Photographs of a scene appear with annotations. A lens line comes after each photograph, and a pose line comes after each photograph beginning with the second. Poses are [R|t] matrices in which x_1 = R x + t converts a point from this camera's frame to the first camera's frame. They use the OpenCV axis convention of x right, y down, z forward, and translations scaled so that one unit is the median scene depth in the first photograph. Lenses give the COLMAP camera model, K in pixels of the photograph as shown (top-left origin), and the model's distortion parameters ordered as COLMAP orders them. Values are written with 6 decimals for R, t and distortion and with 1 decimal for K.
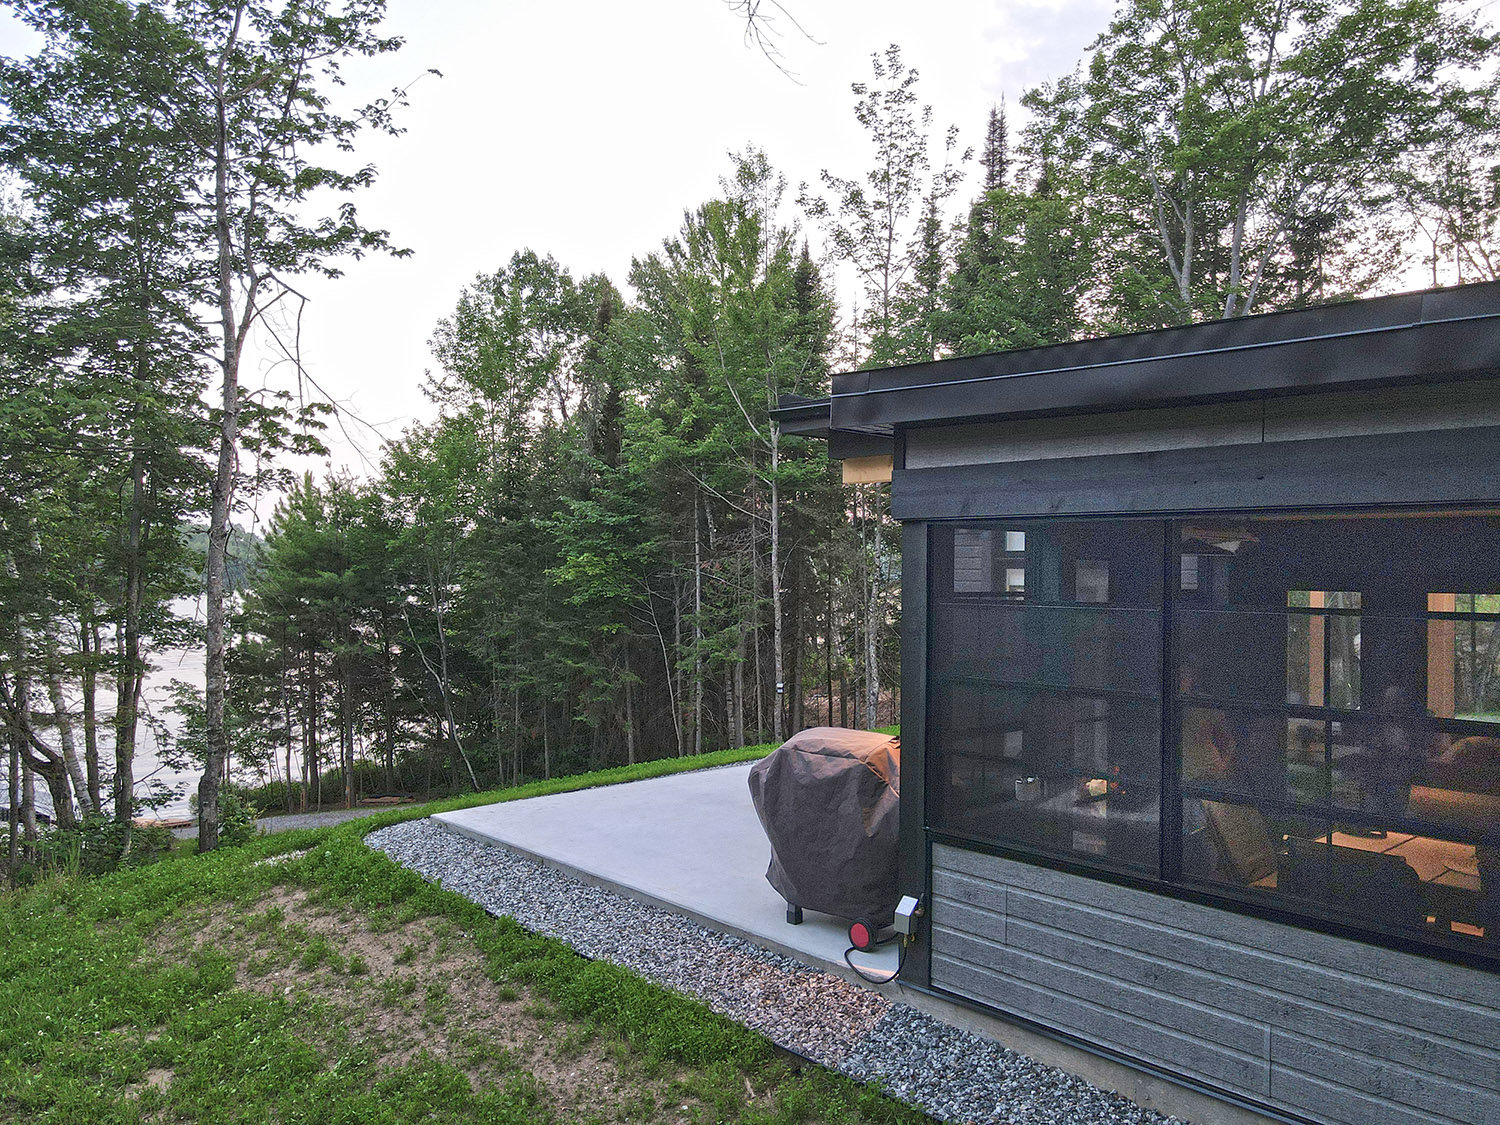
lens RADIAL K [[1100.4, 0, 748.6], [0, 1100.4, 566.3], [0, 0, 1]] dist [-0.002254, 0.031154]
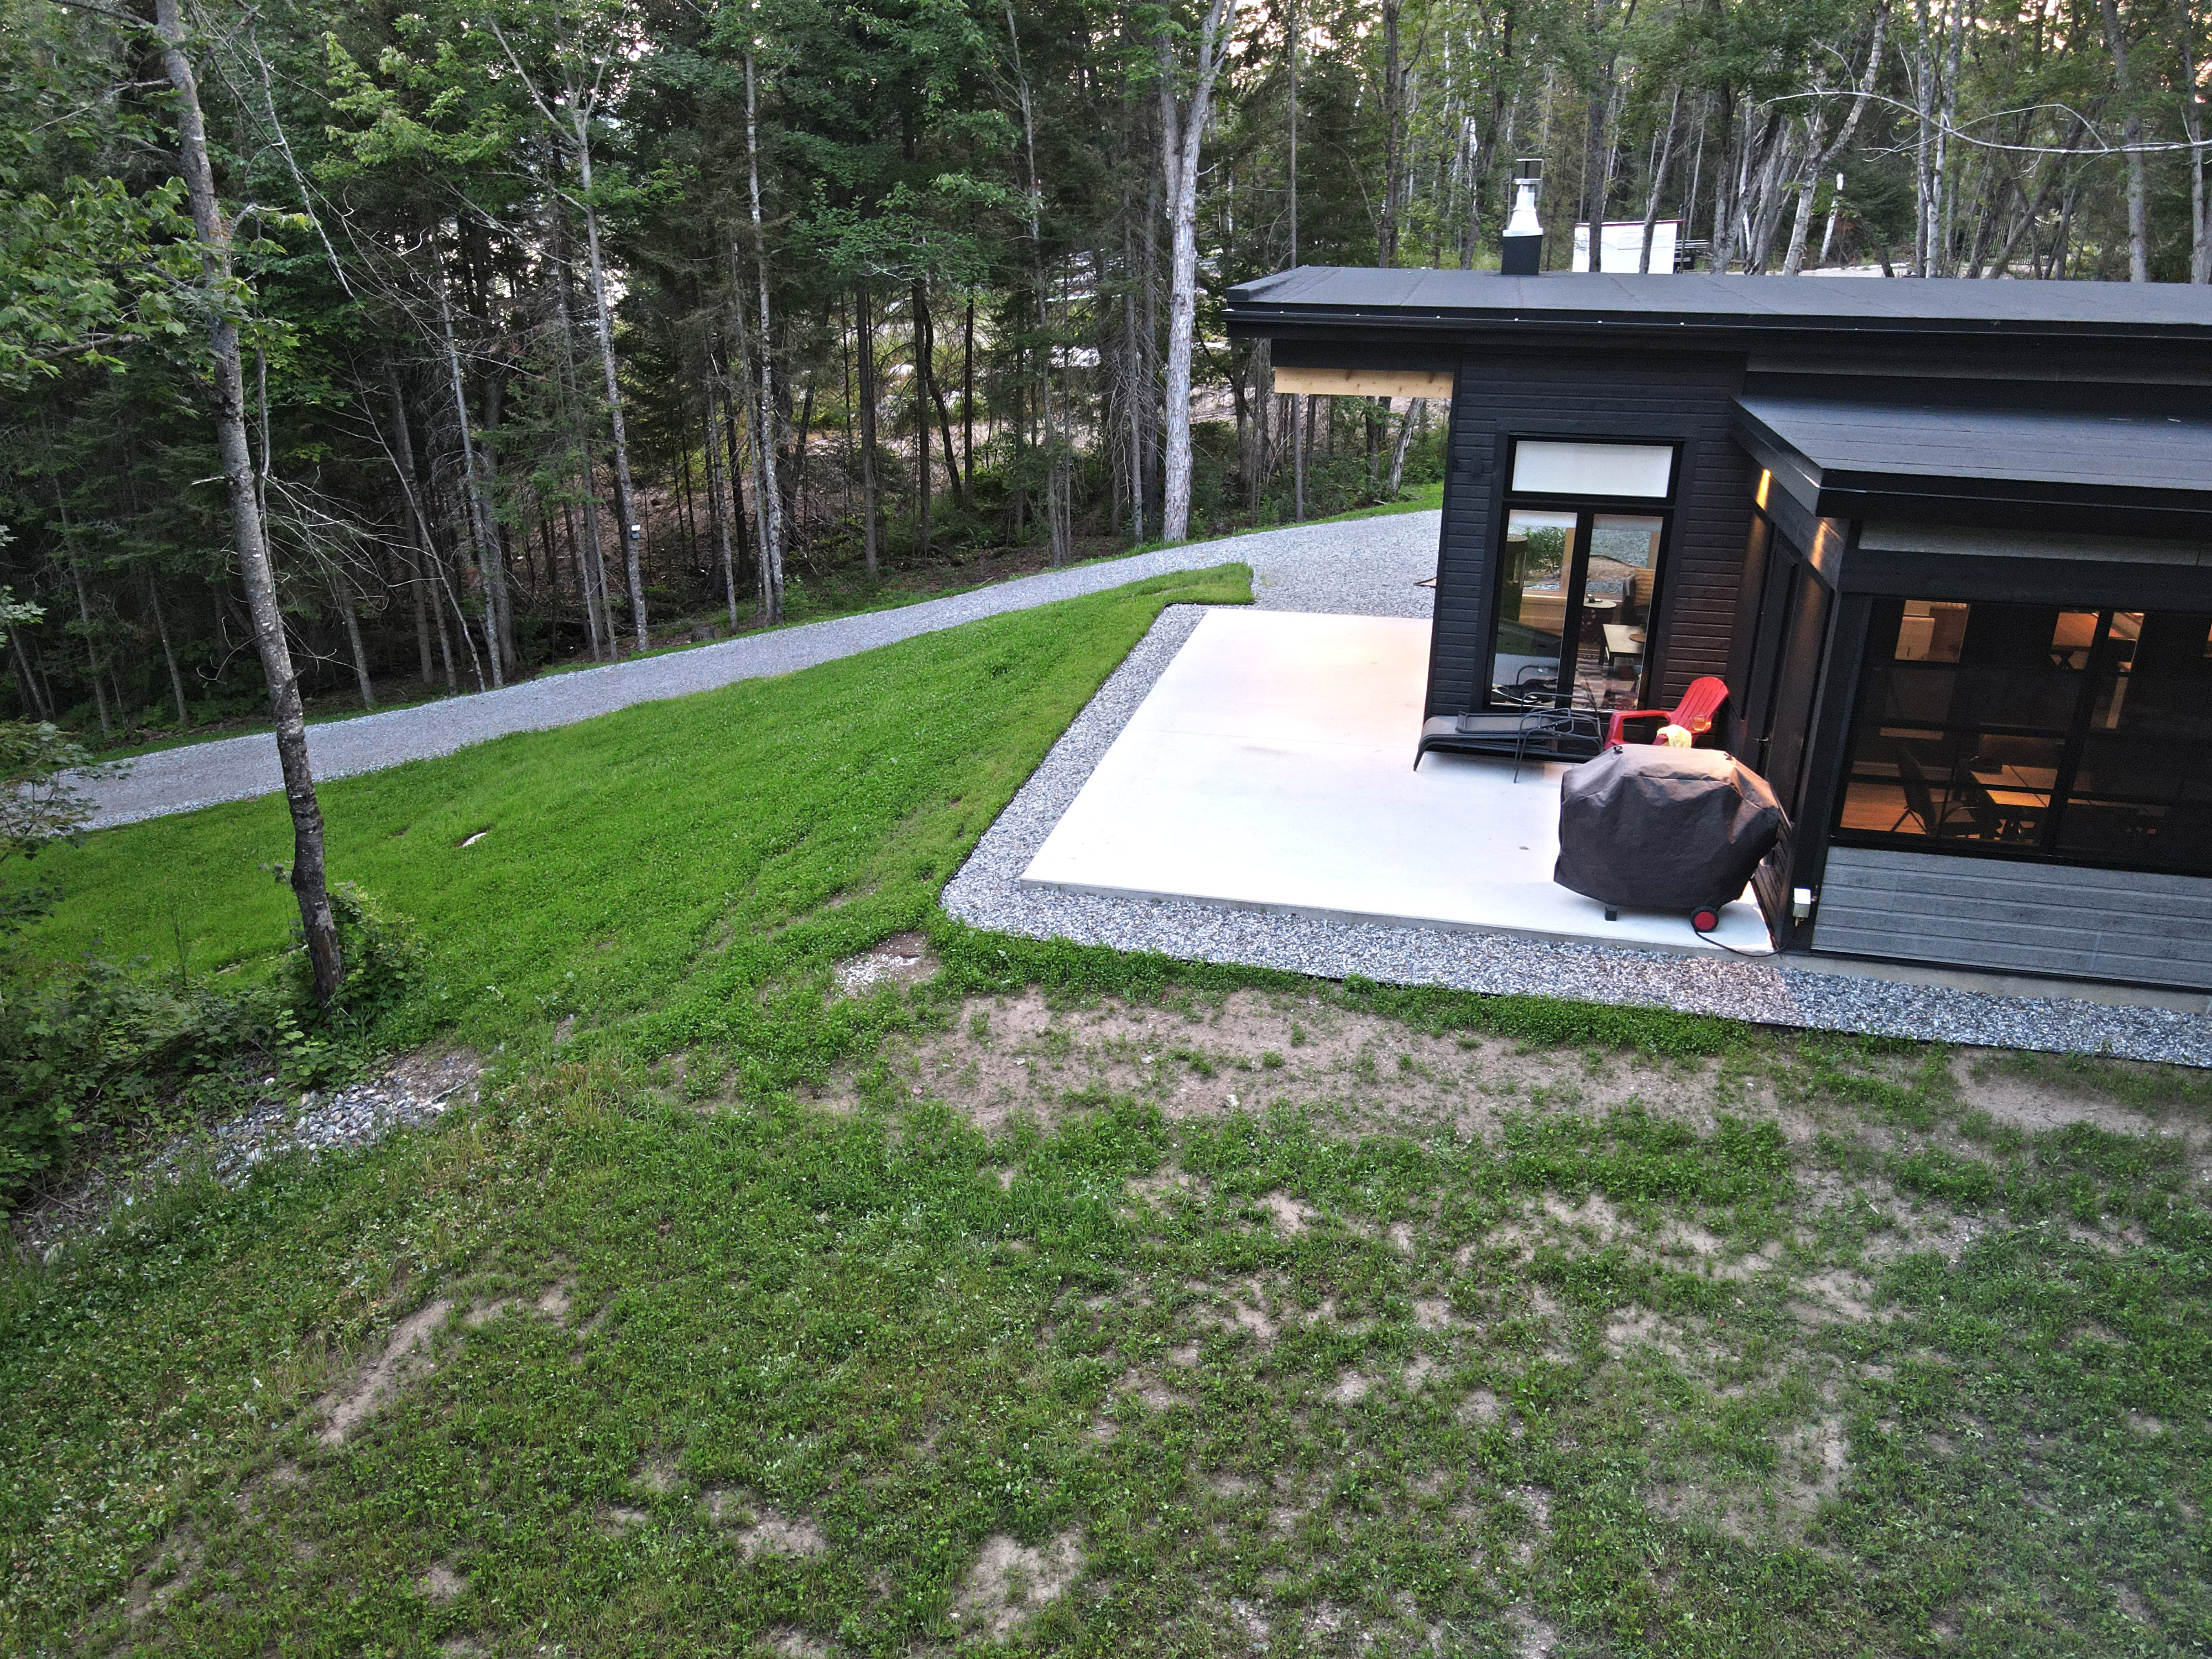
lens RADIAL K [[1622.7, 0, 1103.9], [0, 1622.7, 835.1], [0, 0, 1]] dist [-0.002254, 0.031154]
pose [[0.828269, -0.203712, 0.521989, -1.207524], [-0.004290, 0.929240, 0.369453, -0.359219], [-0.560315, -0.308246, 0.768786, 0.037236]]
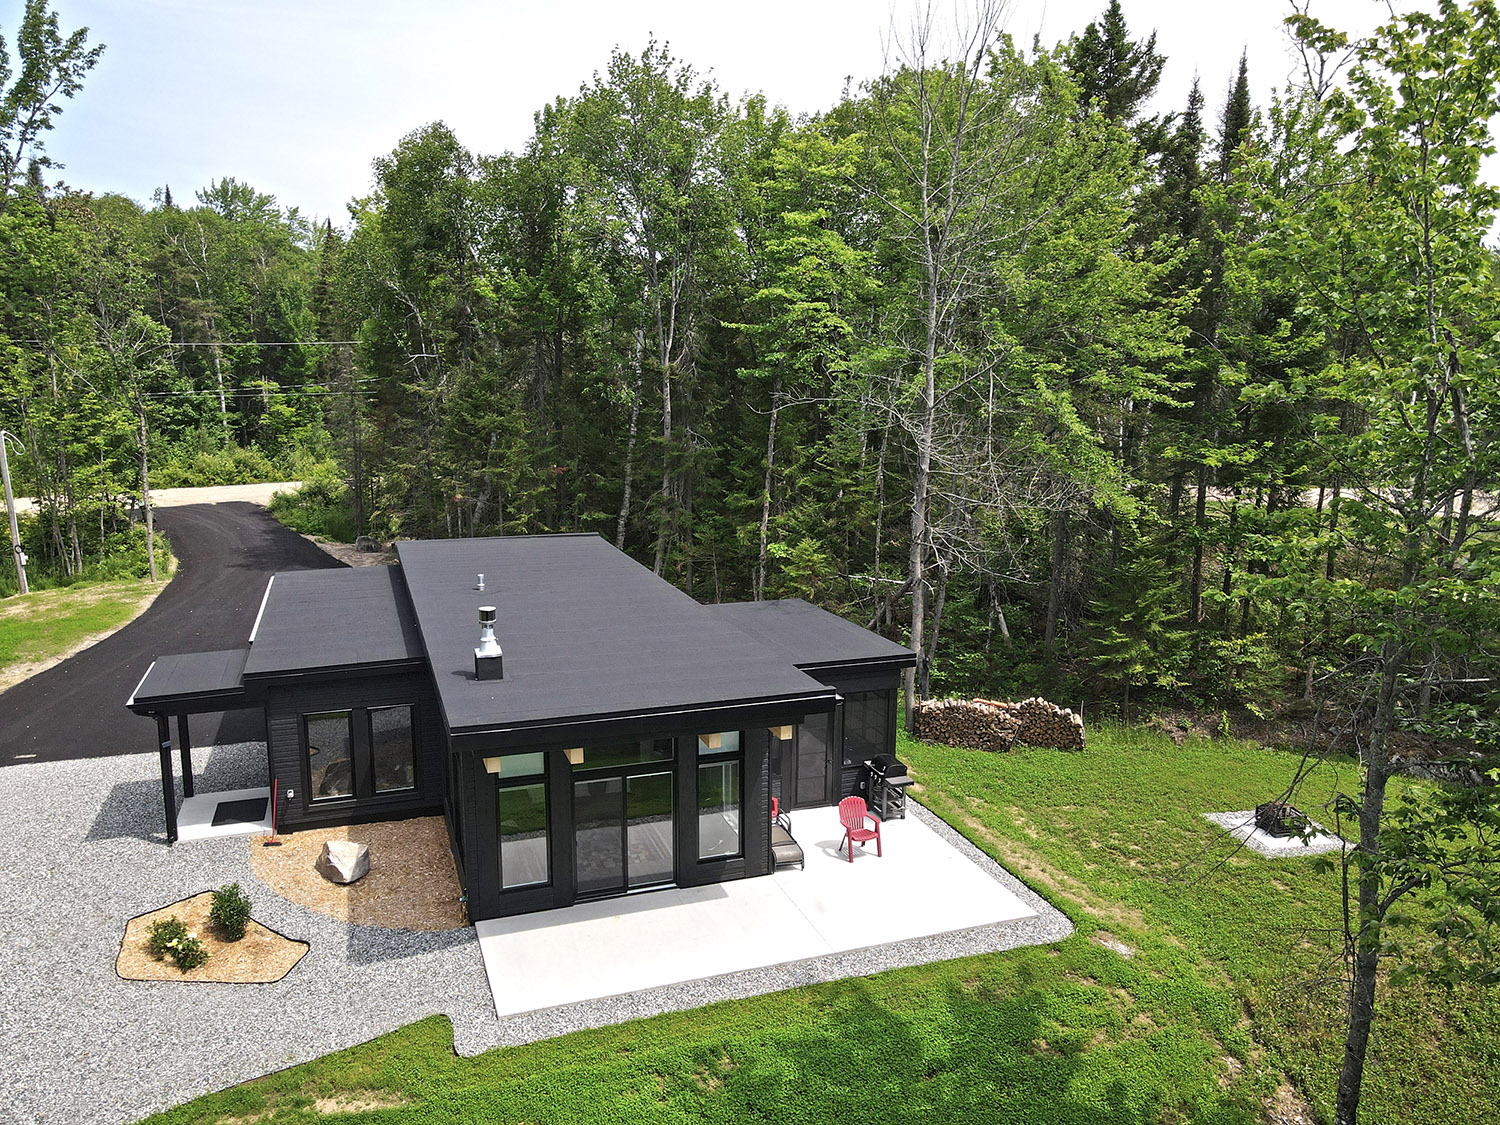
lens RADIAL K [[1100.4, 0, 748.6], [0, 1100.4, 566.3], [0, 0, 1]] dist [-0.002254, 0.031154]
pose [[-0.912588, -0.077941, 0.401384, -0.753984], [-0.004139, 0.983375, 0.181541, -0.953403], [-0.408860, 0.164011, -0.897738, 3.845826]]
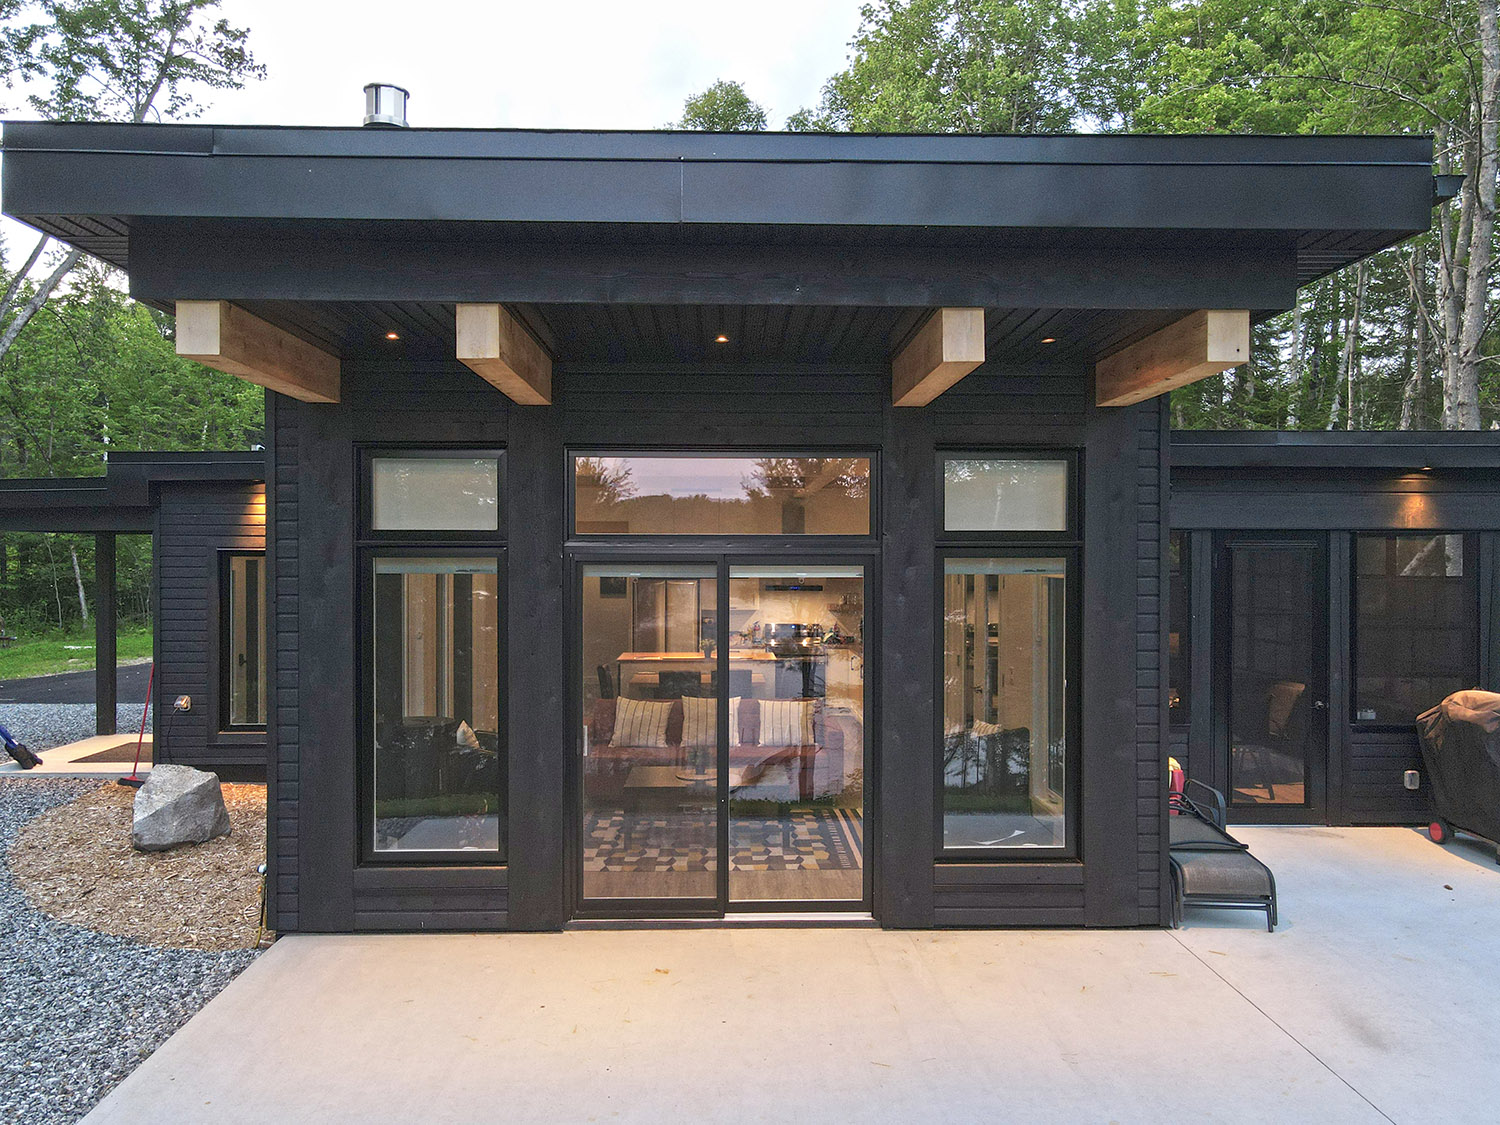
lens RADIAL K [[1116.0, 0, 750.0], [0, 1116.0, 562.5], [0, 0, 1]] dist [-0.001141, 0.034635]
pose [[-0.736380, -0.005257, 0.676548, -0.124028], [0.001392, 0.999956, 0.009286, 0.000134], [-0.676567, 0.007780, -0.736340, 2.376674]]
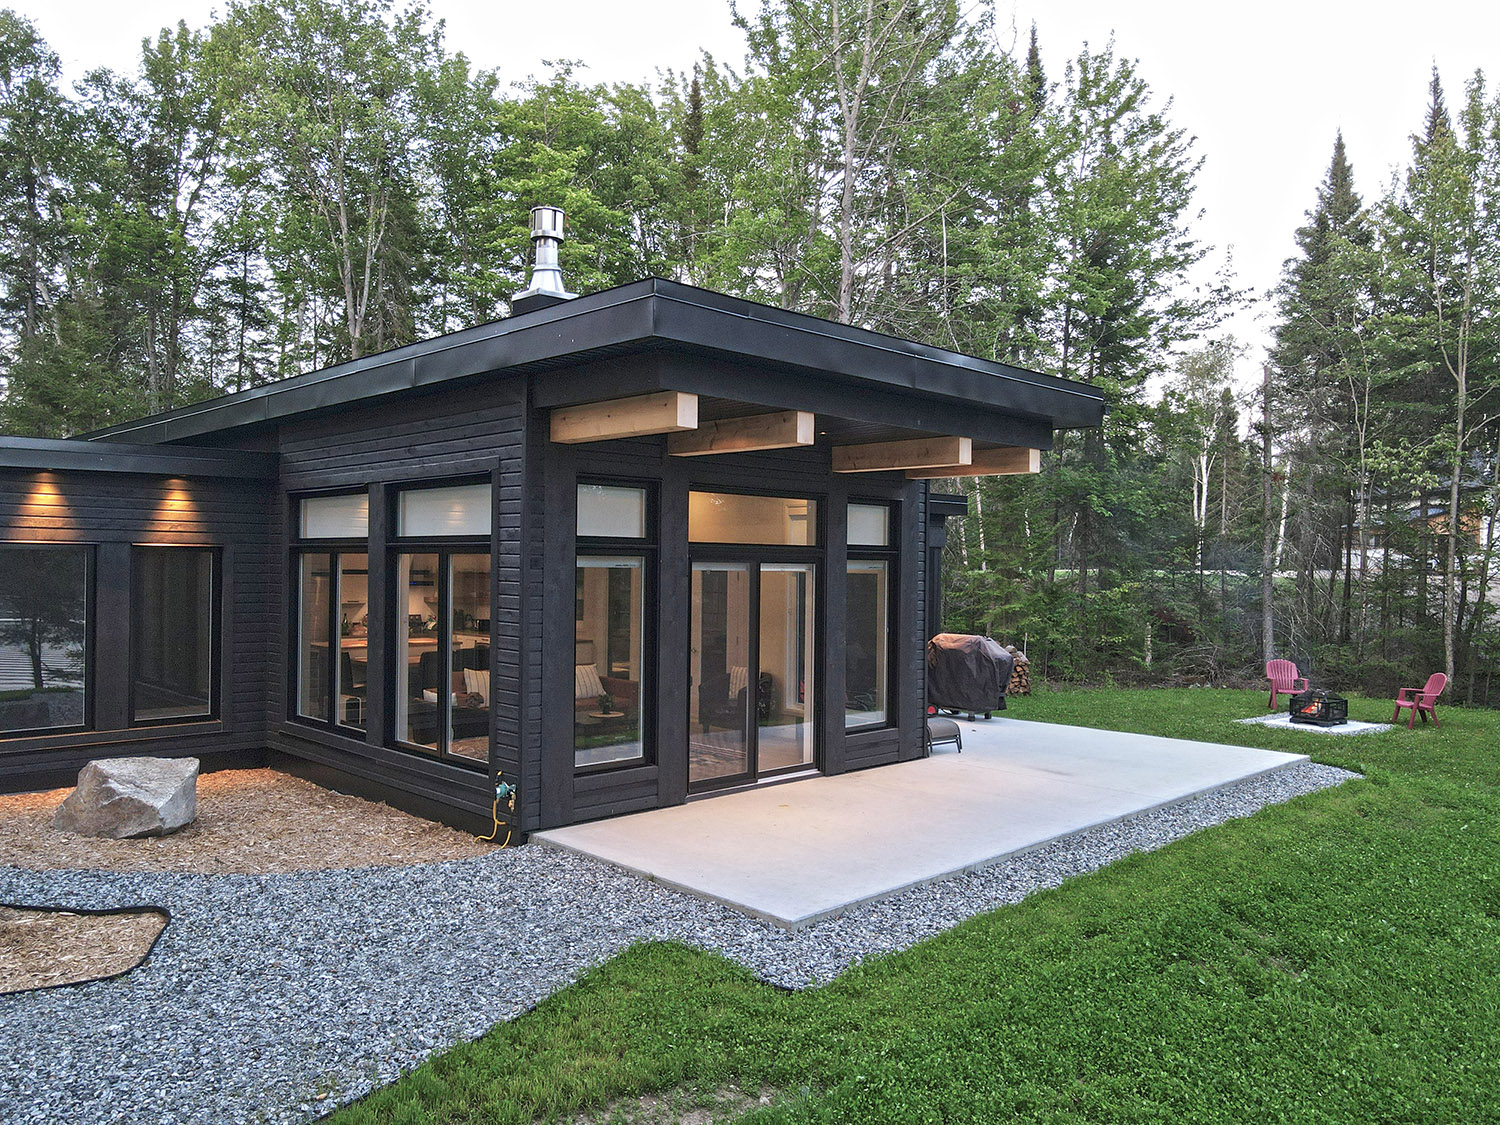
lens RADIAL K [[1100.4, 0, 748.6], [0, 1100.4, 566.3], [0, 0, 1]] dist [-0.002254, 0.031154]
pose [[-0.999847, -0.012618, -0.012132, 0.550546], [-0.012693, 0.999901, 0.006149, 0.006164], [0.012054, 0.006302, -0.999907, 3.182178]]
